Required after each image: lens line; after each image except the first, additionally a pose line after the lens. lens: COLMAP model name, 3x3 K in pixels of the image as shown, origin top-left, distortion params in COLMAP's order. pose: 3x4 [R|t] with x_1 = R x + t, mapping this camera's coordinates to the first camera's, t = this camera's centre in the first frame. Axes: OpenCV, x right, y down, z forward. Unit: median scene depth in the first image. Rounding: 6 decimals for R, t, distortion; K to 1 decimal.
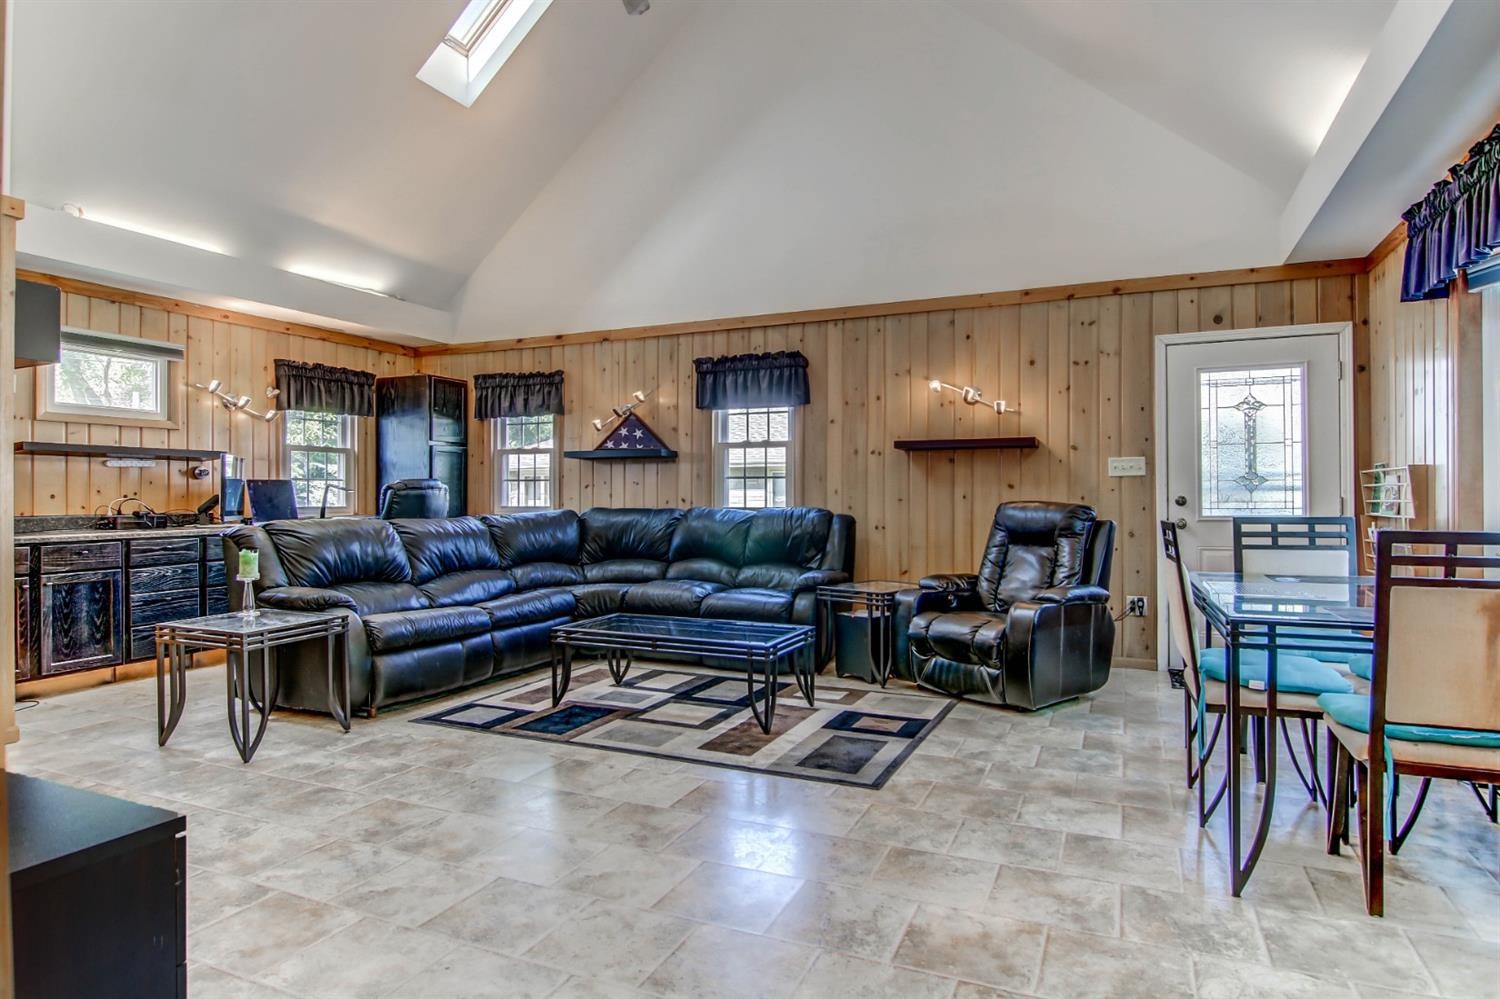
lens RADIAL K [[821.0, 0, 751.7], [0, 821.0, 499.4], [0, 0, 1]] dist [-0.008180, -0.000744]
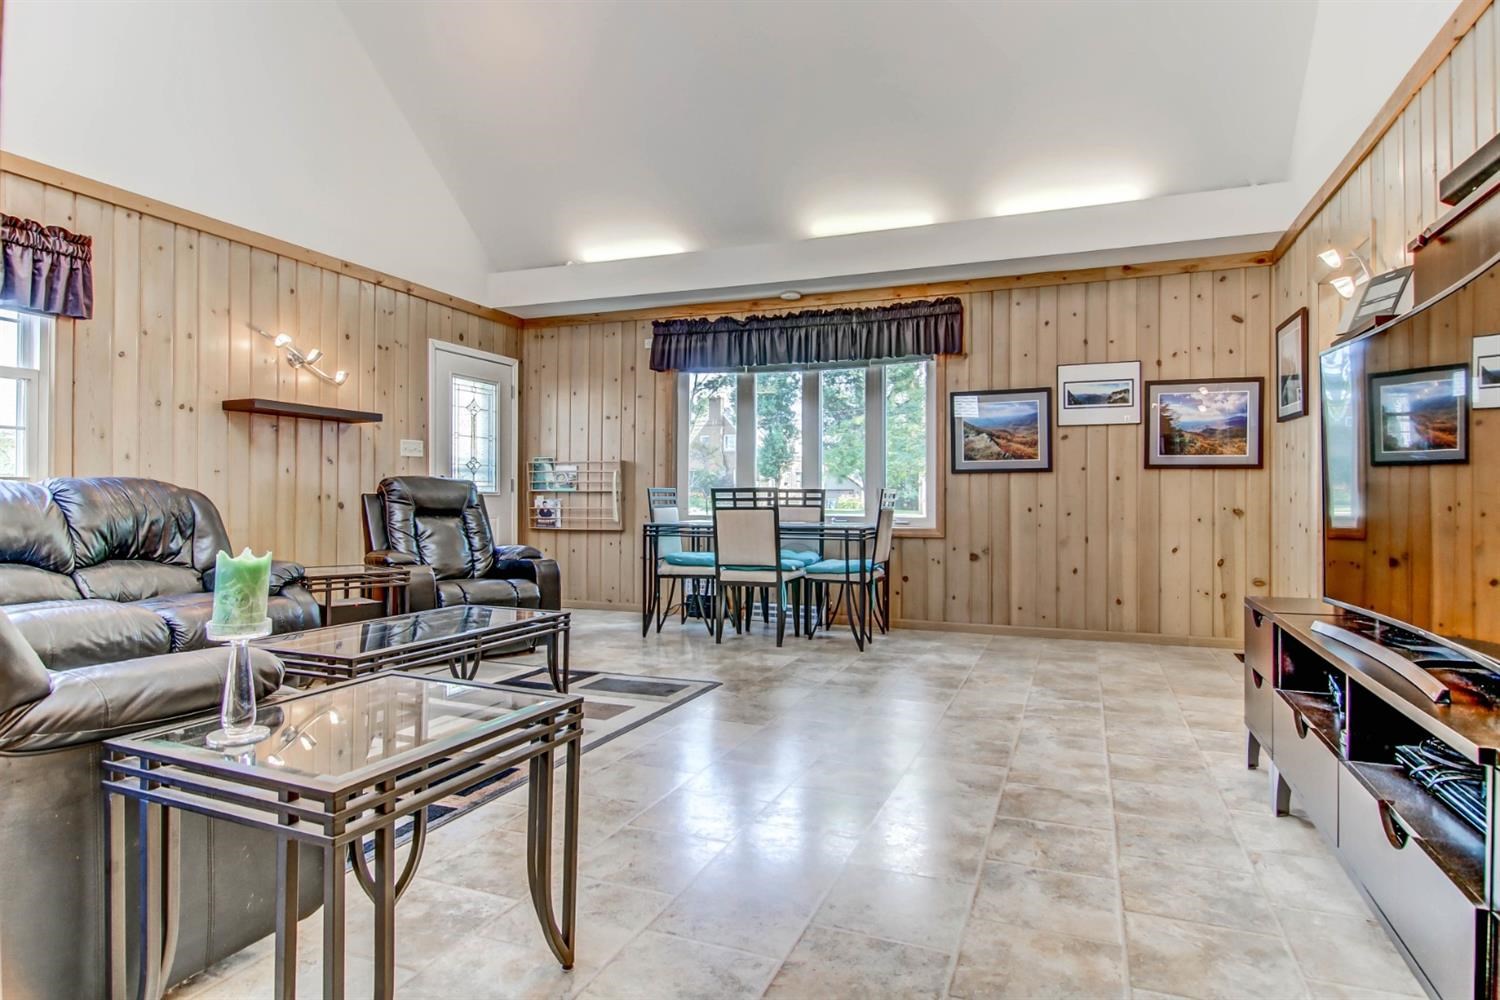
lens RADIAL K [[821.0, 0, 747.0], [0, 821.0, 497.8], [0, 0, 1]] dist [-0.008180, -0.000744]
pose [[-0.026928, -0.004512, 0.999627, -0.759105], [-0.013285, 0.999903, 0.004156, 0.020181], [-0.999549, -0.013168, -0.026986, 0.620353]]
